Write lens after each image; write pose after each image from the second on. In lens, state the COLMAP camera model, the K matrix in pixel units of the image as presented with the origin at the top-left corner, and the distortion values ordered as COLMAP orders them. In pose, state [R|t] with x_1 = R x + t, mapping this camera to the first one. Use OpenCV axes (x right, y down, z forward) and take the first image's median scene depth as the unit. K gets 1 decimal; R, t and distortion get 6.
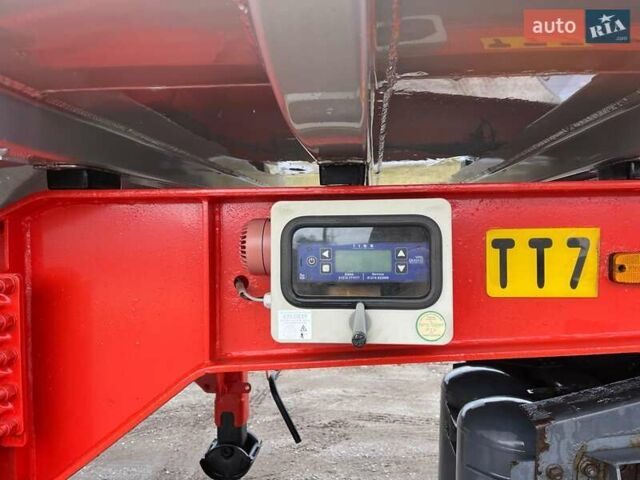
lens RADIAL K [[481.7, 0, 320.0], [0, 481.7, 240.0], [0, 0, 1]] dist [0.110849, -0.143921]
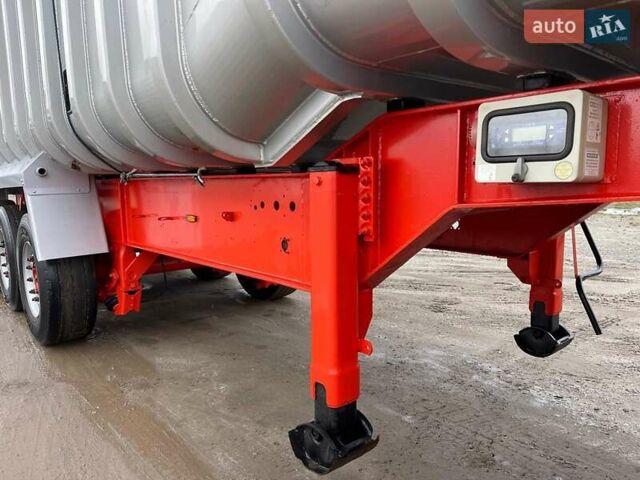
lens RADIAL K [[481.7, 0, 320.0], [0, 481.7, 240.0], [0, 0, 1]] dist [0.110849, -0.143921]
pose [[0.722376, 0.088068, -0.685870, 0.638153], [-0.011227, 0.993220, 0.115708, 0.183631], [0.691410, -0.075884, 0.718467, -0.626281]]
